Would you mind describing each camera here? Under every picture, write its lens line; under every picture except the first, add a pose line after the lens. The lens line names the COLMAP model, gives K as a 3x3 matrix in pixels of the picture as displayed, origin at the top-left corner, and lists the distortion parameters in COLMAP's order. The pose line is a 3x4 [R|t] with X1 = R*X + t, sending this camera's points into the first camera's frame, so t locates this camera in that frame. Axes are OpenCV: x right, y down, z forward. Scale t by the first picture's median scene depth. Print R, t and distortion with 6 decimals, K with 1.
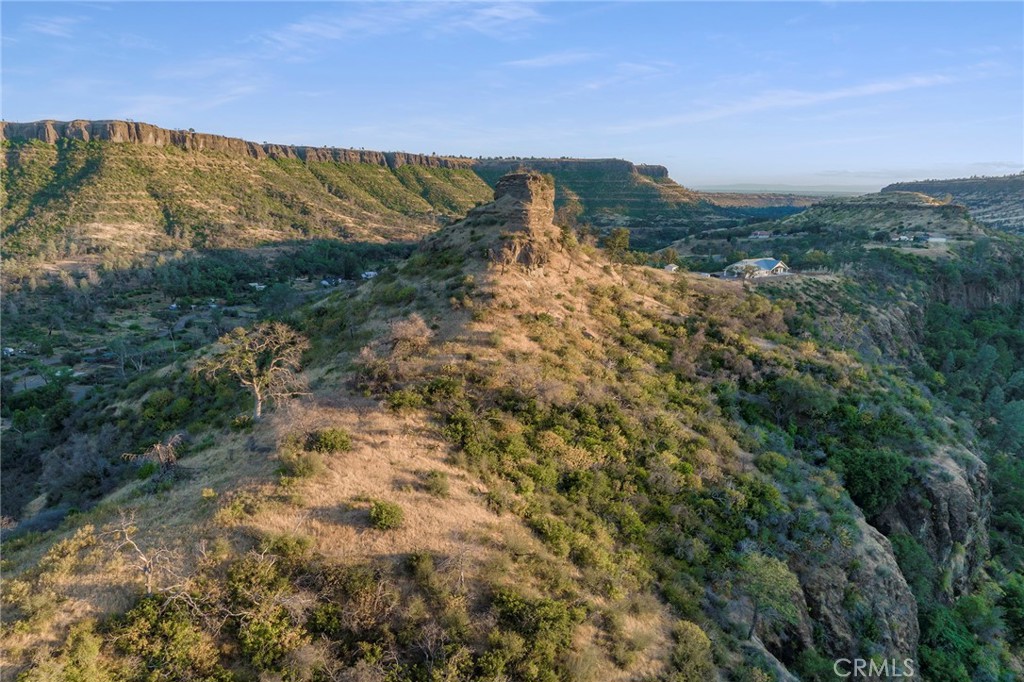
lens RADIAL K [[793.3, 0, 512.0], [0, 793.3, 341.0], [0, 0, 1]] dist [-0.029756, 0.008783]
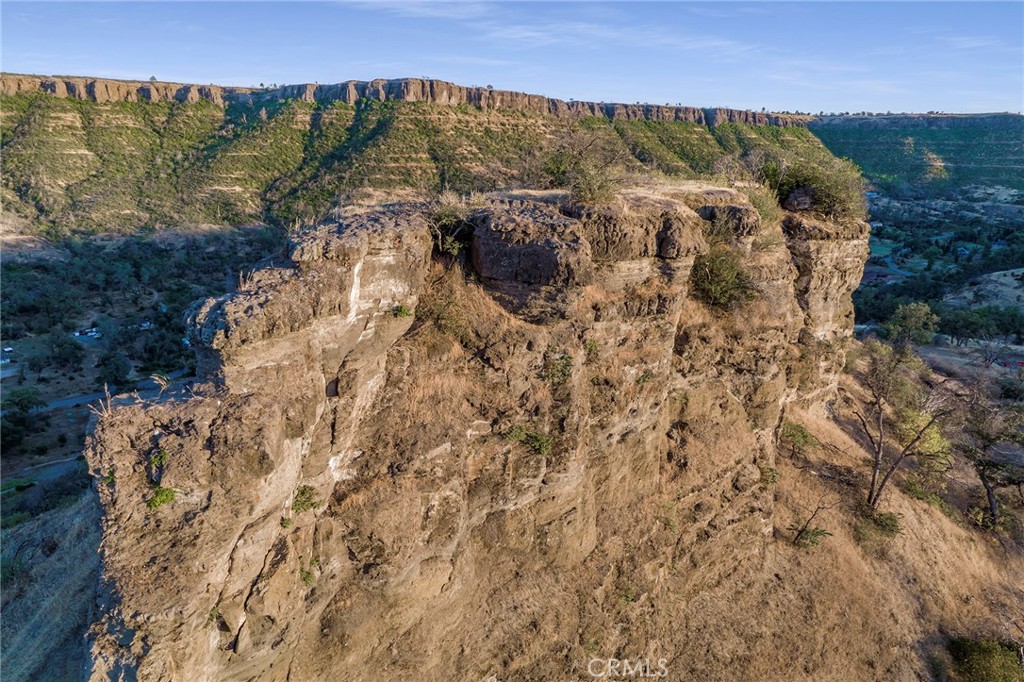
lens RADIAL K [[748.6, 0, 512.5], [0, 748.6, 355.4], [0, 0, 1]] dist [-0.033692, 0.011366]
pose [[0.907413, 0.111874, -0.405075, 0.017291], [-0.078278, 0.992040, 0.098633, -0.041703], [0.412886, -0.057793, 0.908947, 0.193701]]
